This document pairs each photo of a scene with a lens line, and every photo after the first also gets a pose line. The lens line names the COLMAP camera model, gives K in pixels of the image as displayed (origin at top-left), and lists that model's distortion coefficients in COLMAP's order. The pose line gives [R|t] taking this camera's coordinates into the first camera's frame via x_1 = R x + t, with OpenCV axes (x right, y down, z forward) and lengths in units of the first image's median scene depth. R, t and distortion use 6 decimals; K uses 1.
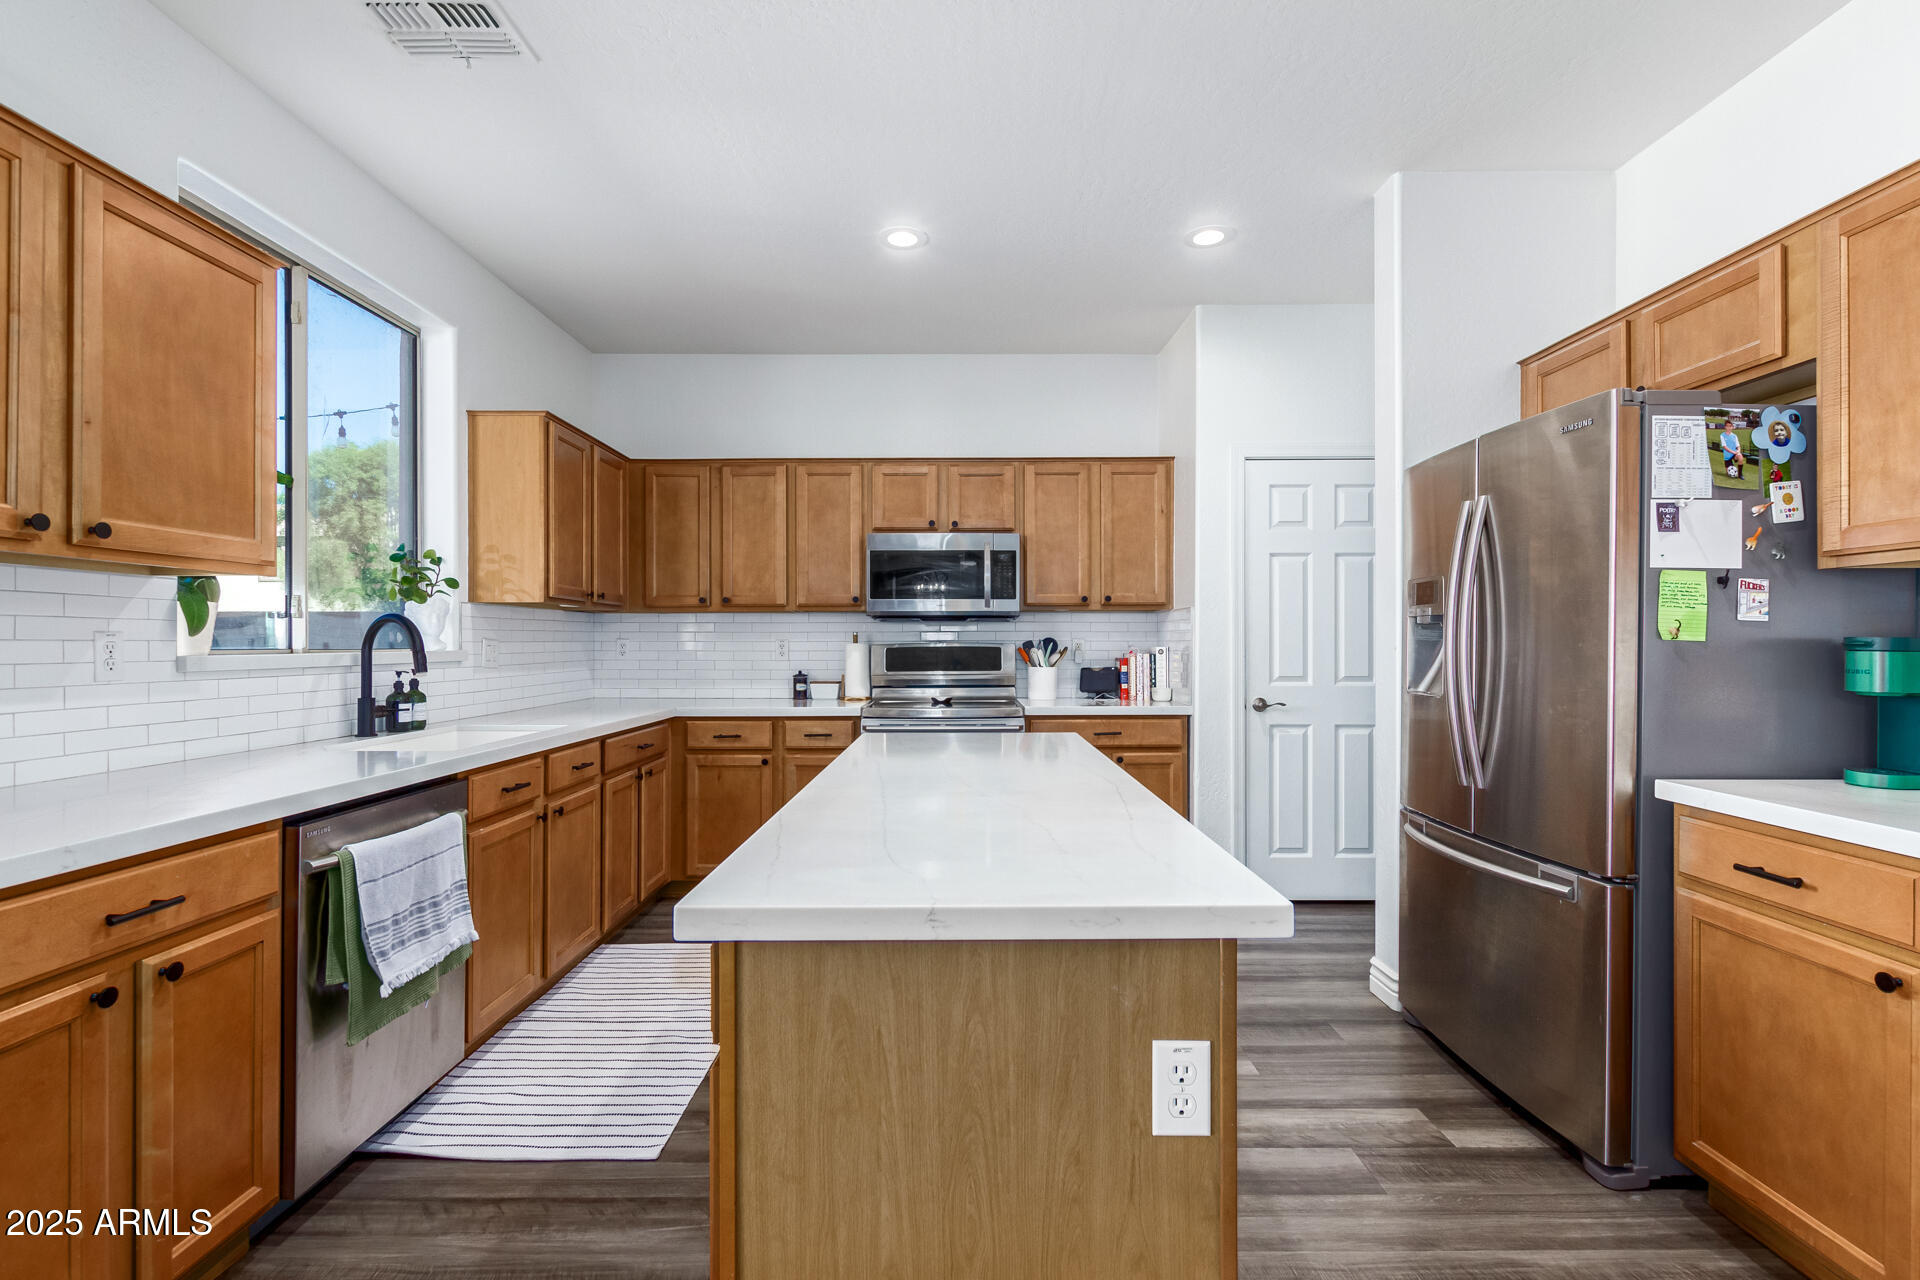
lens RADIAL K [[885.0, 0, 956.1], [0, 885.0, 642.9], [0, 0, 1]] dist [0.000699, -0.001709]
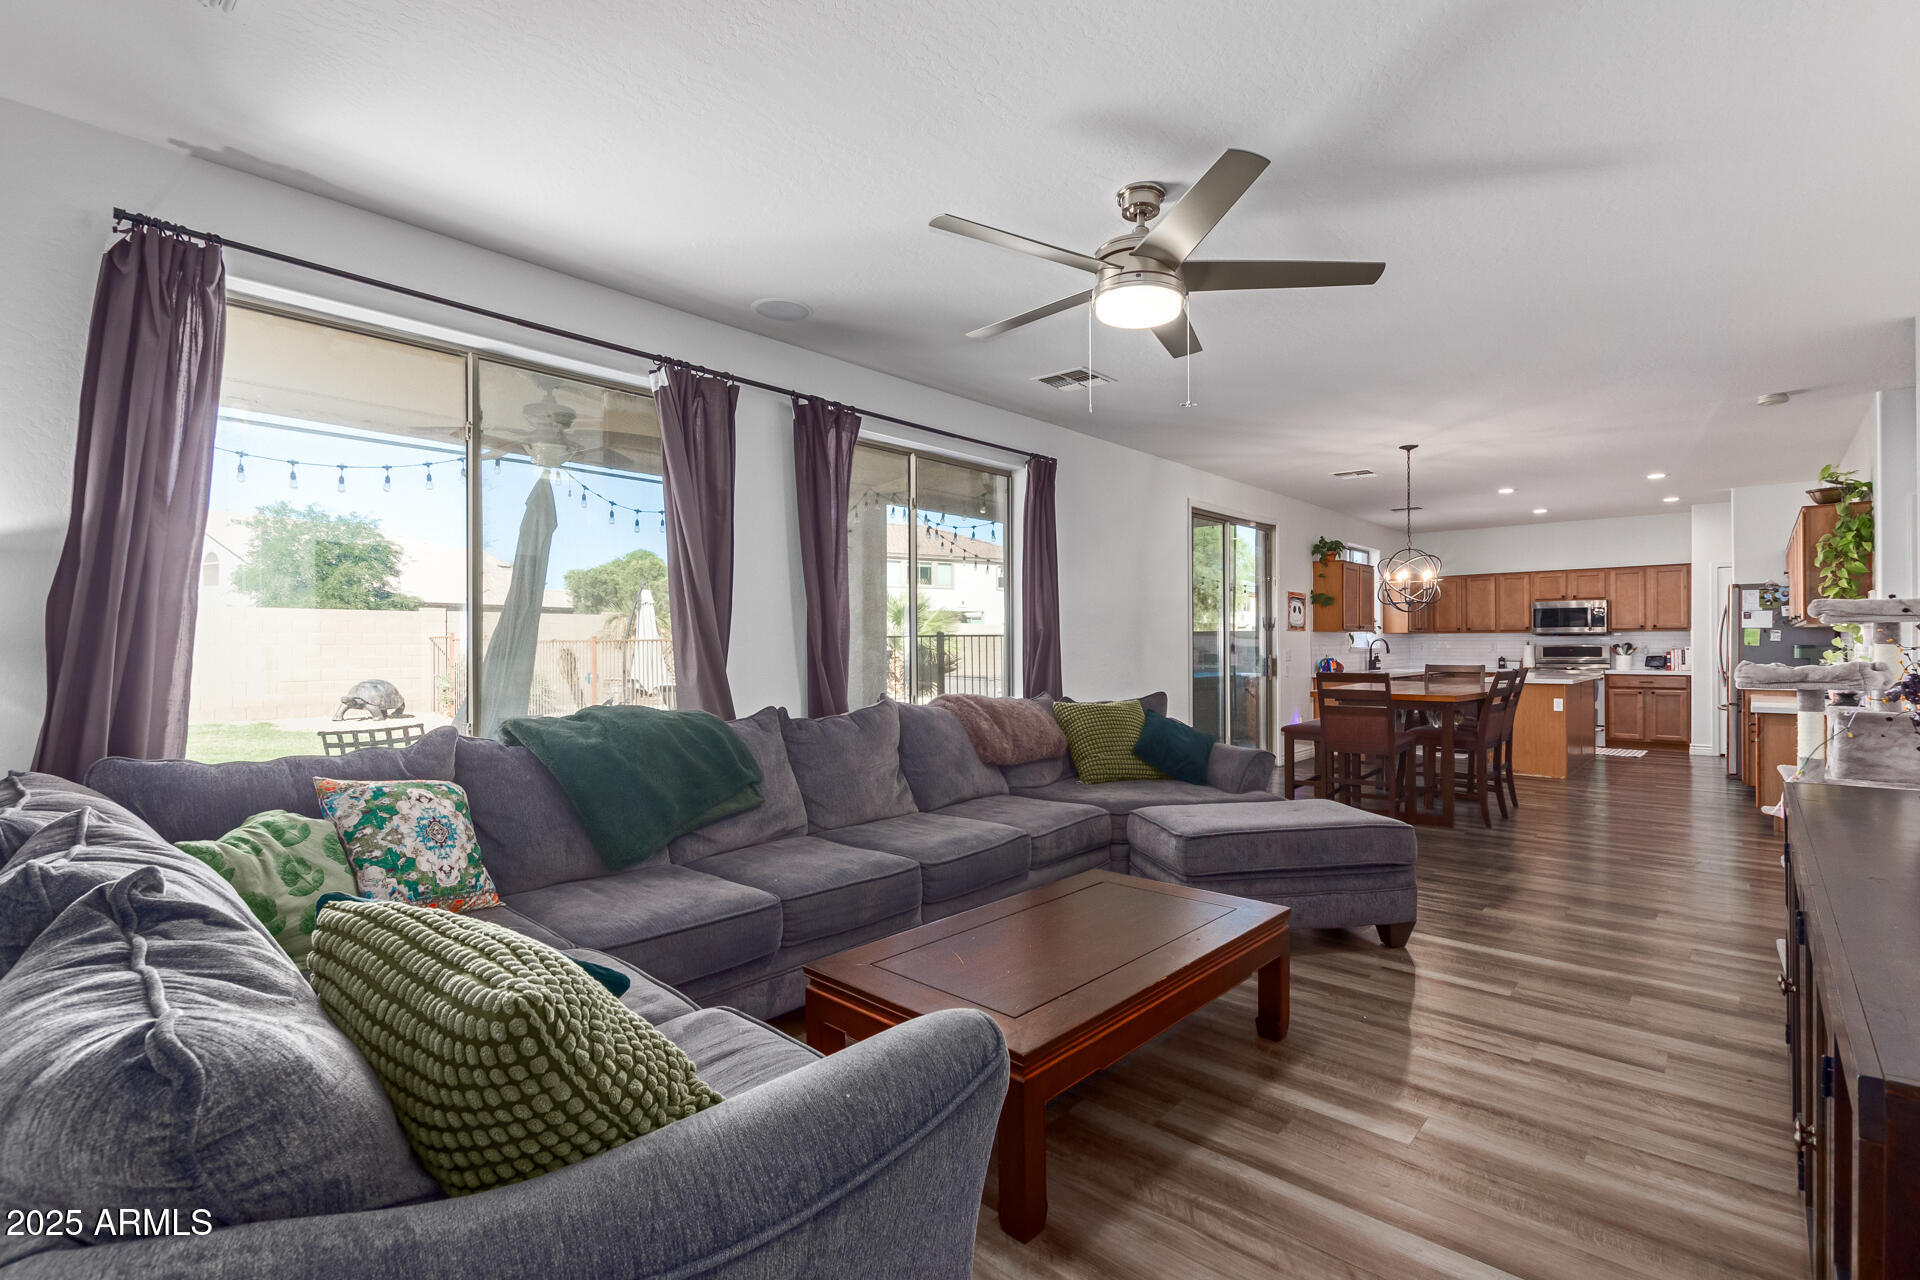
lens RADIAL K [[885.0, 0, 958.8], [0, 885.0, 641.8], [0, 0, 1]] dist [0.000699, -0.001709]
pose [[0.747944, -0.001133, -0.663761, 0.346612], [0.001793, 0.999998, 0.000313, -0.012277], [0.663759, -0.001424, 0.747945, -1.944643]]
